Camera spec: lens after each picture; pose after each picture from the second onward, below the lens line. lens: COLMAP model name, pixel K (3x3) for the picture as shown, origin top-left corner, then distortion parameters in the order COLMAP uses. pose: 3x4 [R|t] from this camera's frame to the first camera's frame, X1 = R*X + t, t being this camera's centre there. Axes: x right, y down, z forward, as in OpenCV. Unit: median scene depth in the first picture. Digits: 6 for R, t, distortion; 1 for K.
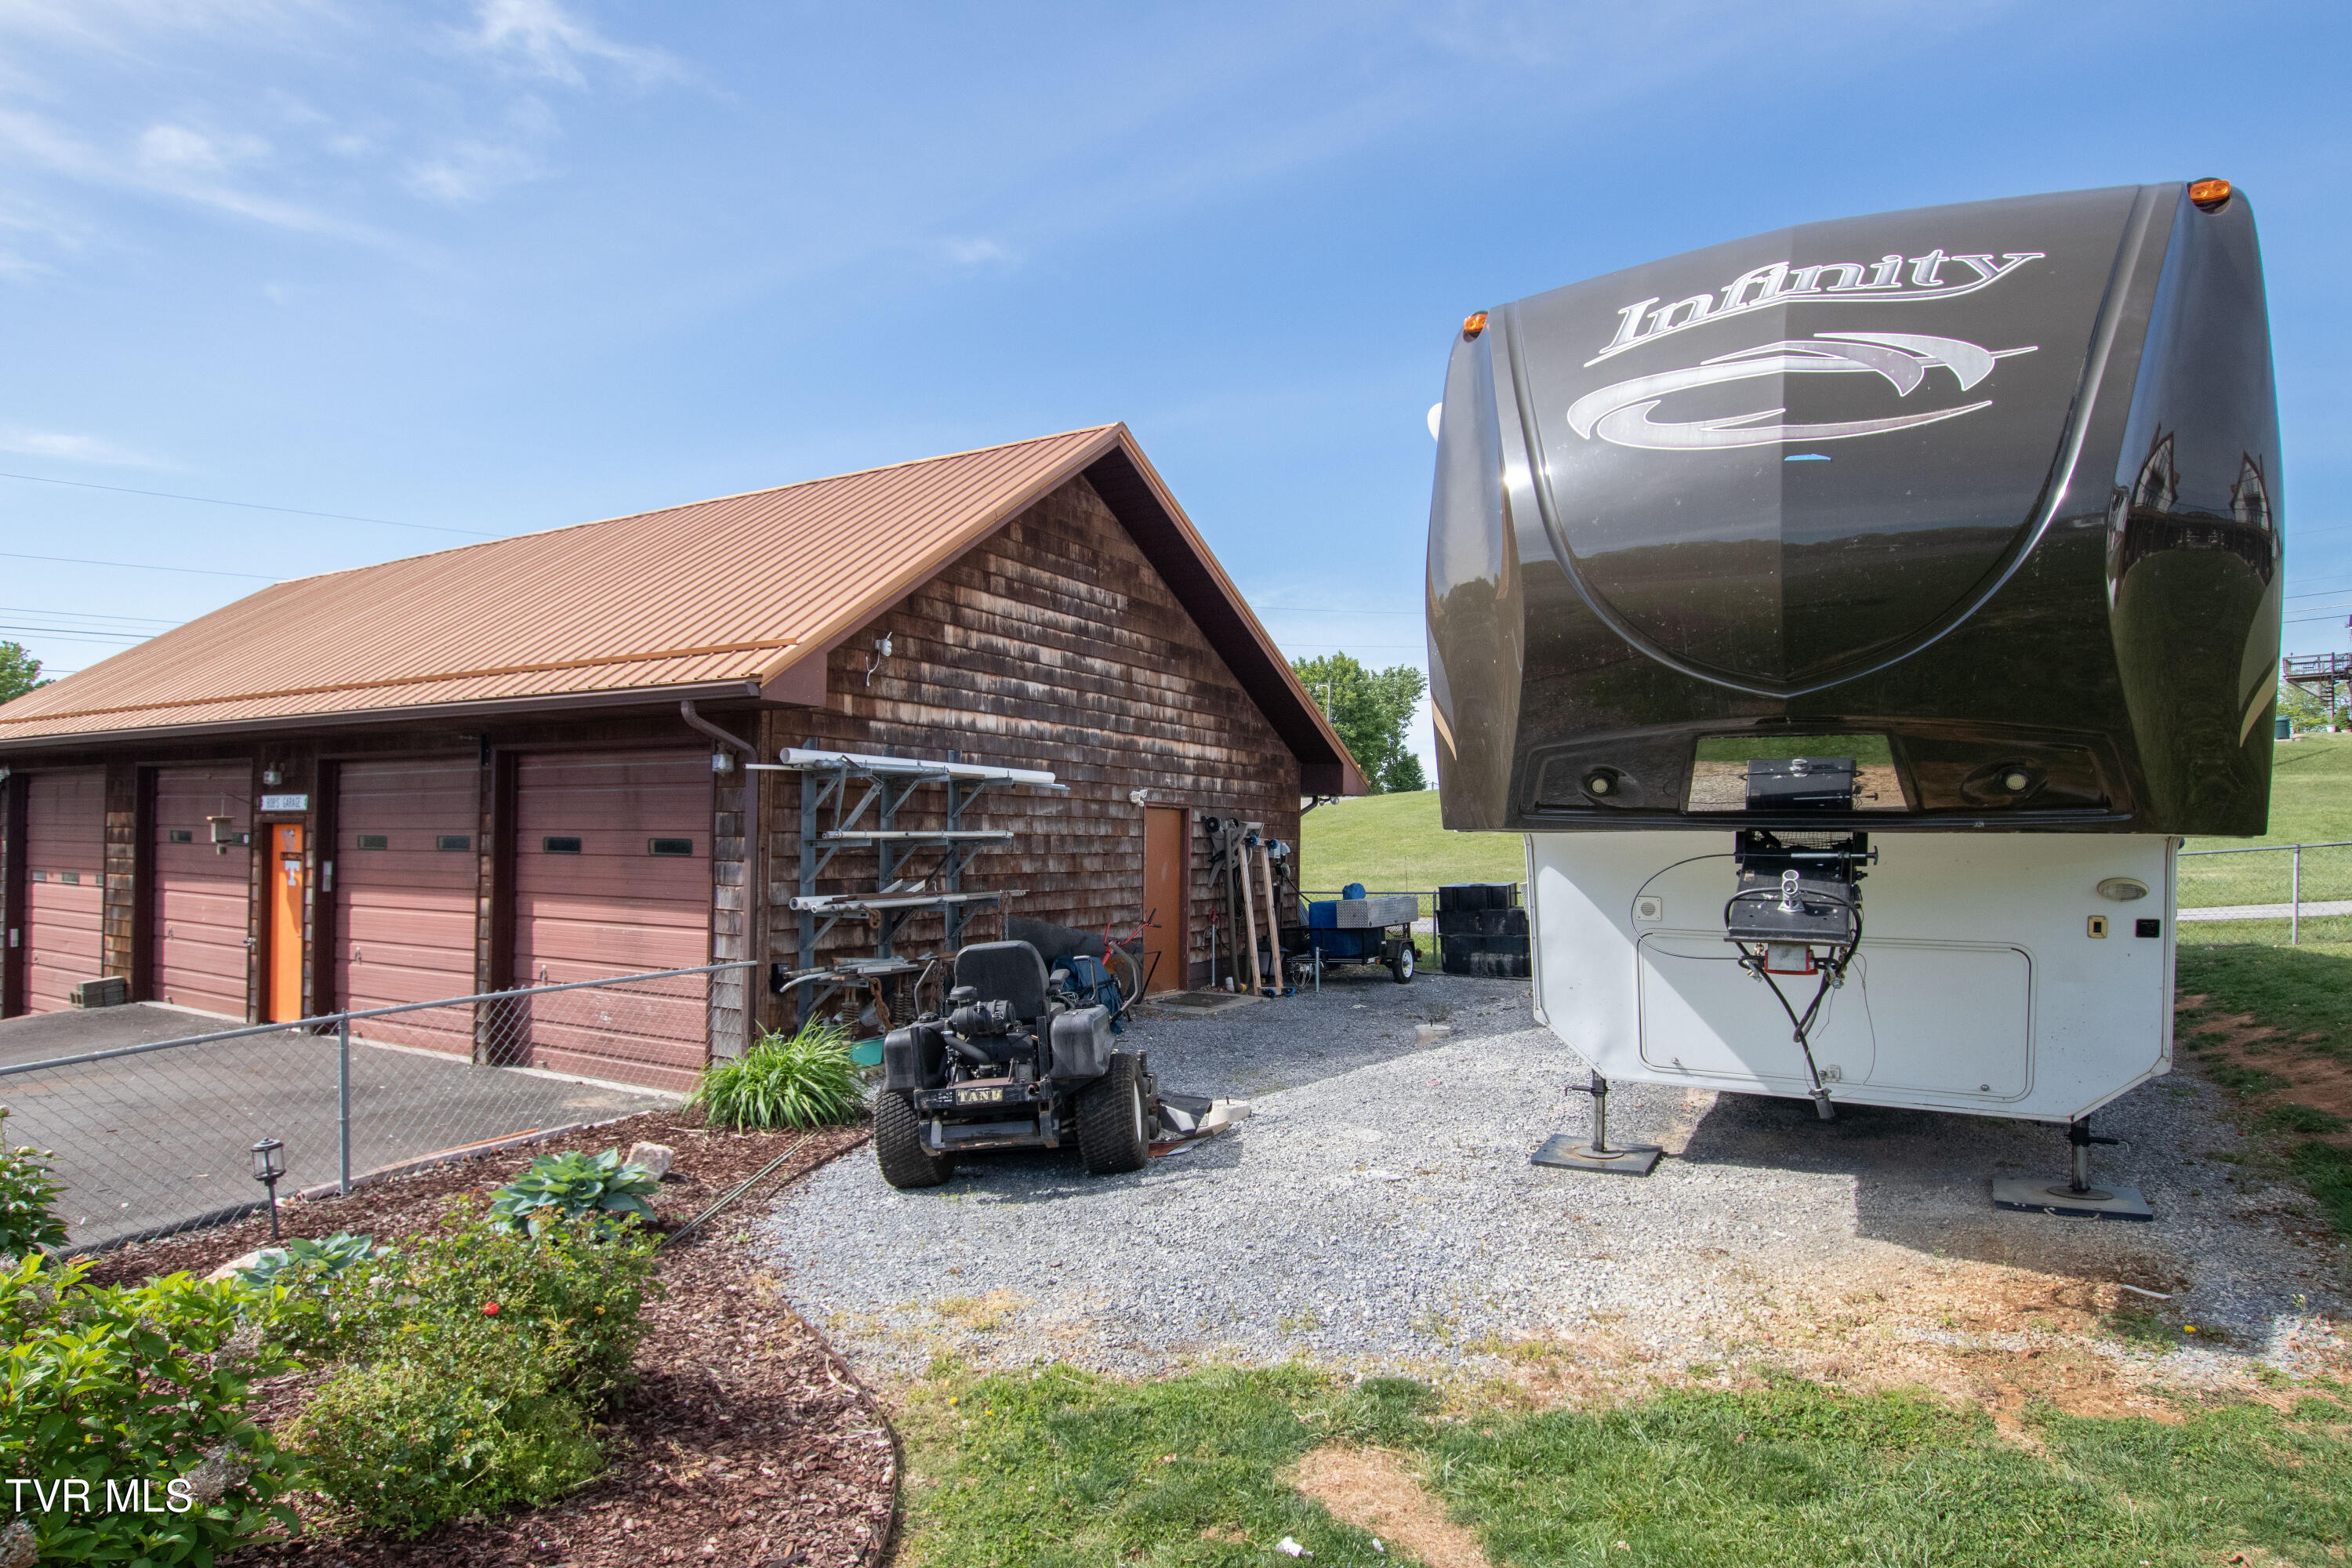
lens RADIAL K [[1309.1, 0, 1170.1], [0, 1309.1, 797.6], [0, 0, 1]] dist [-0.023994, -0.000828]
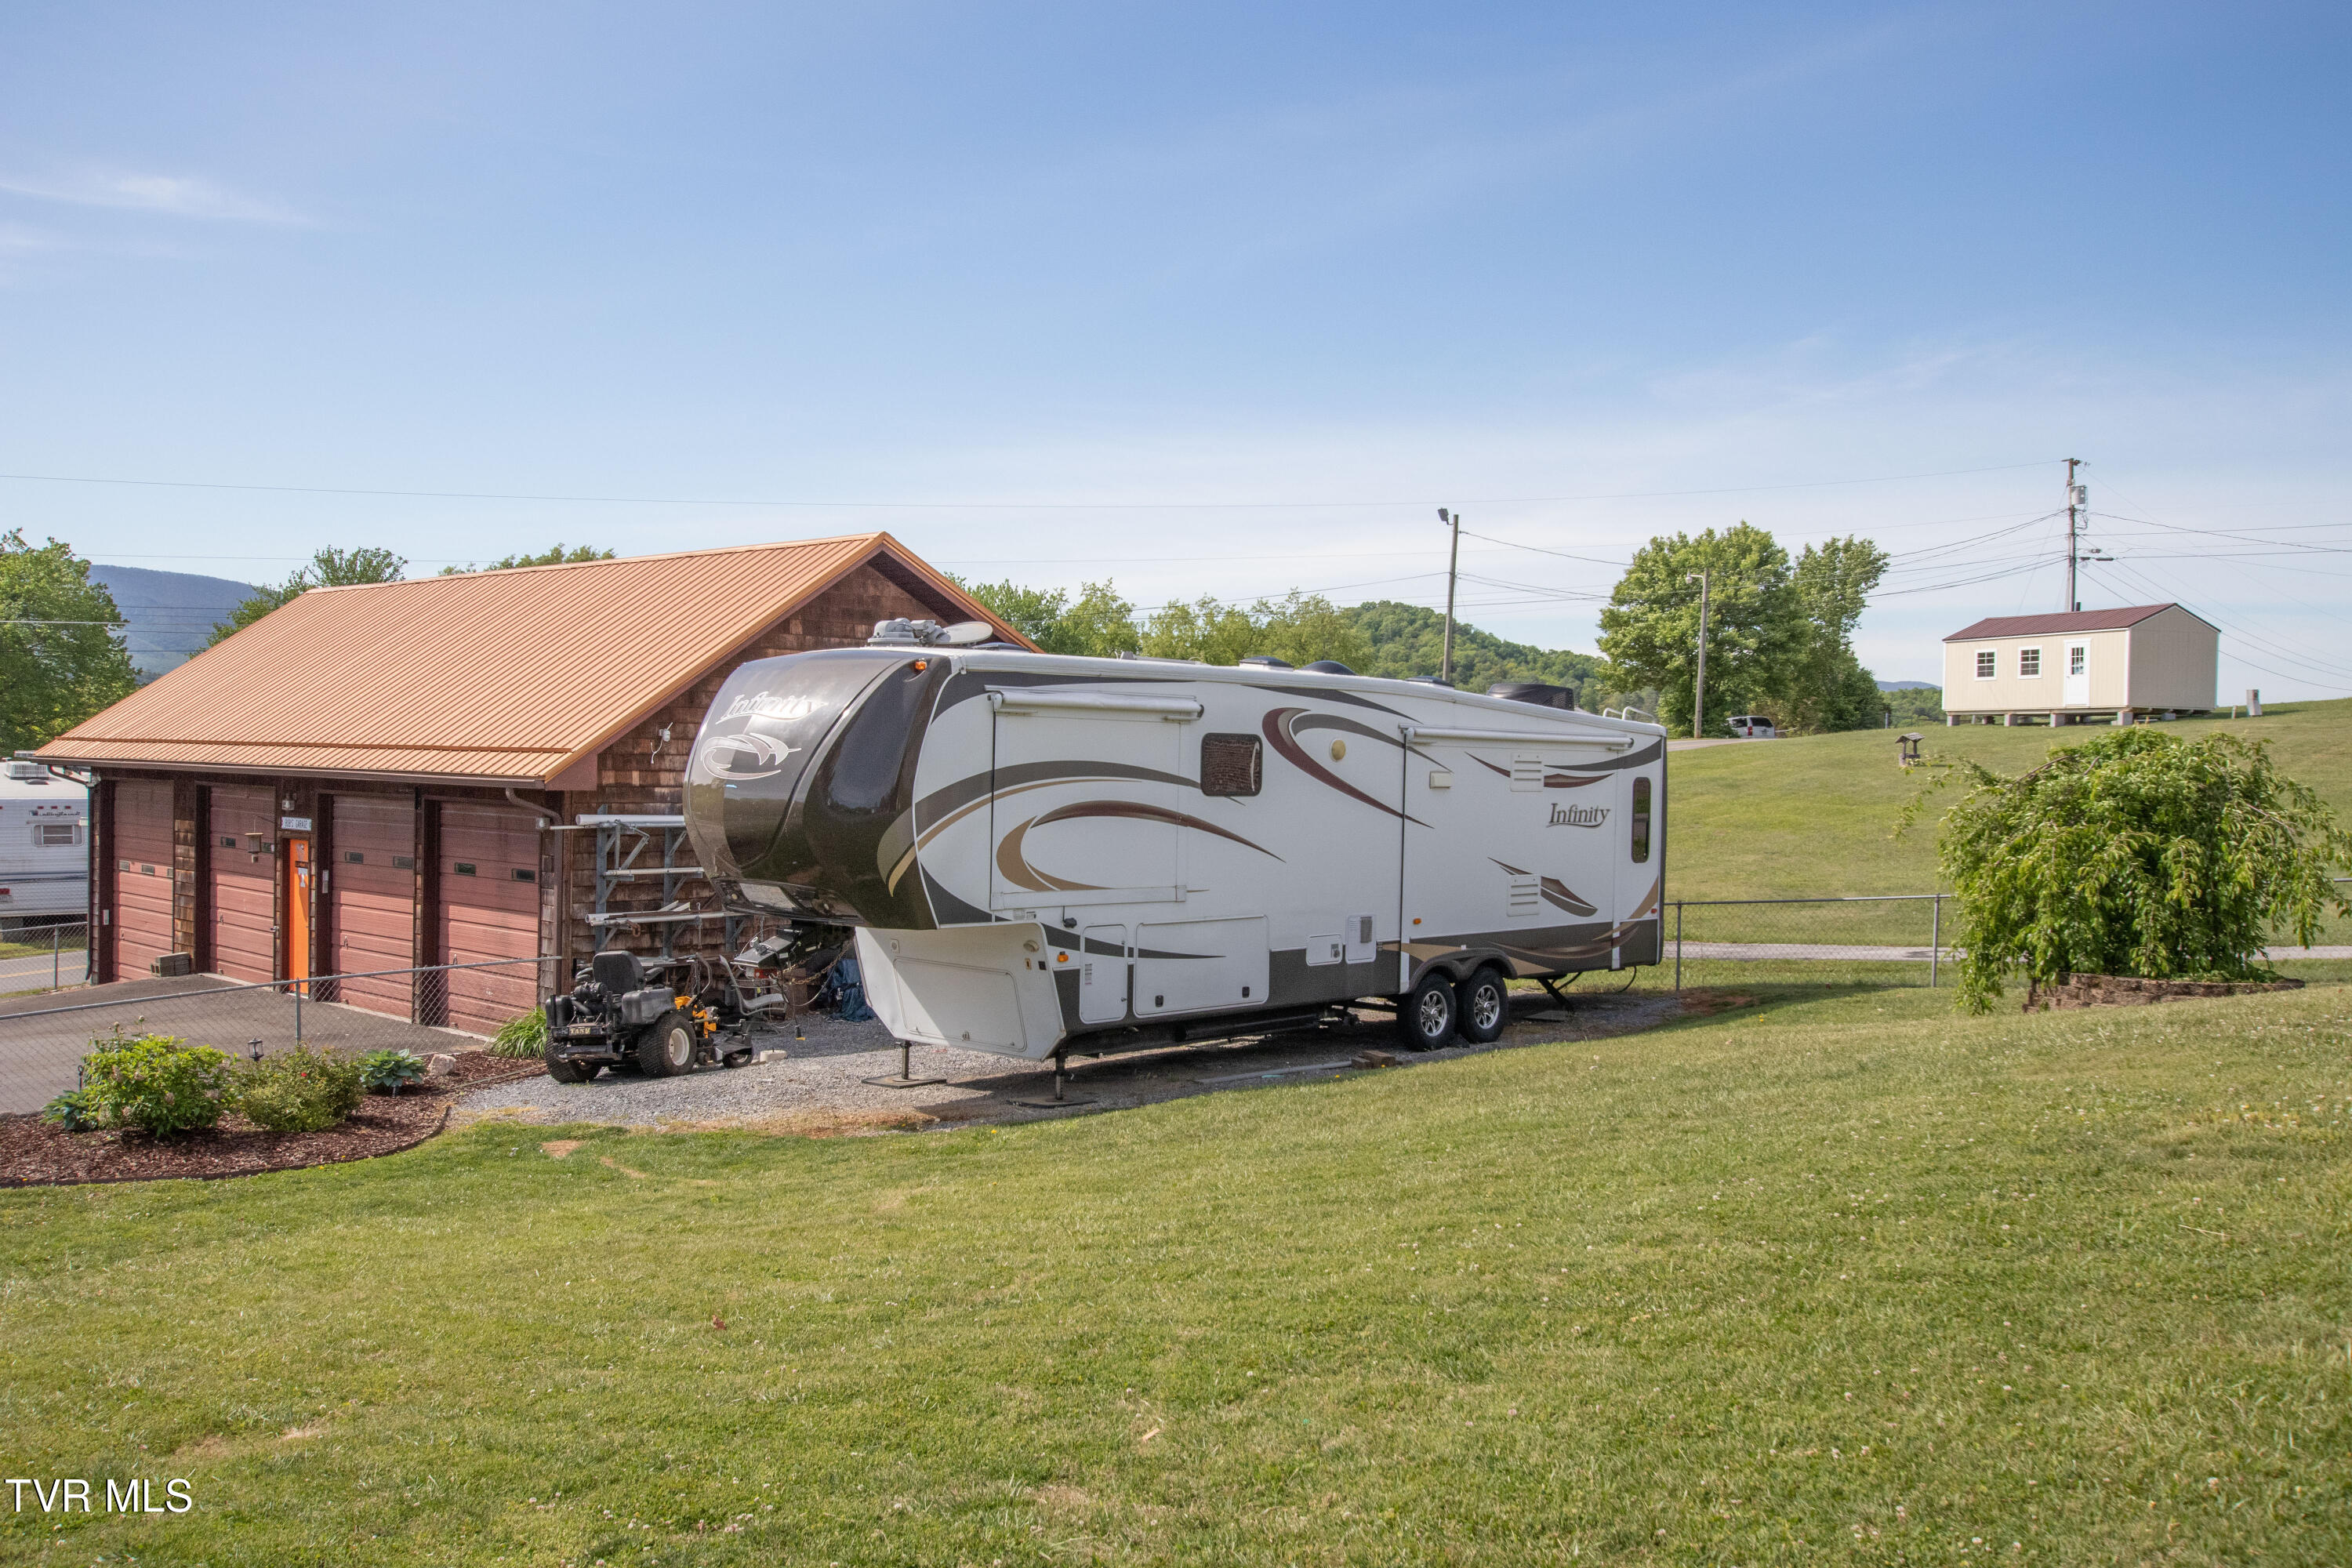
lens RADIAL K [[2115.7, 0, 1178.4], [0, 2115.7, 777.2], [0, 0, 1]] dist [0.000175, 0.003476]
pose [[0.971008, 0.012020, -0.238745, 0.804600], [-0.002896, 0.999253, 0.038528, -0.149175], [0.239030, -0.036720, 0.970318, -1.001326]]
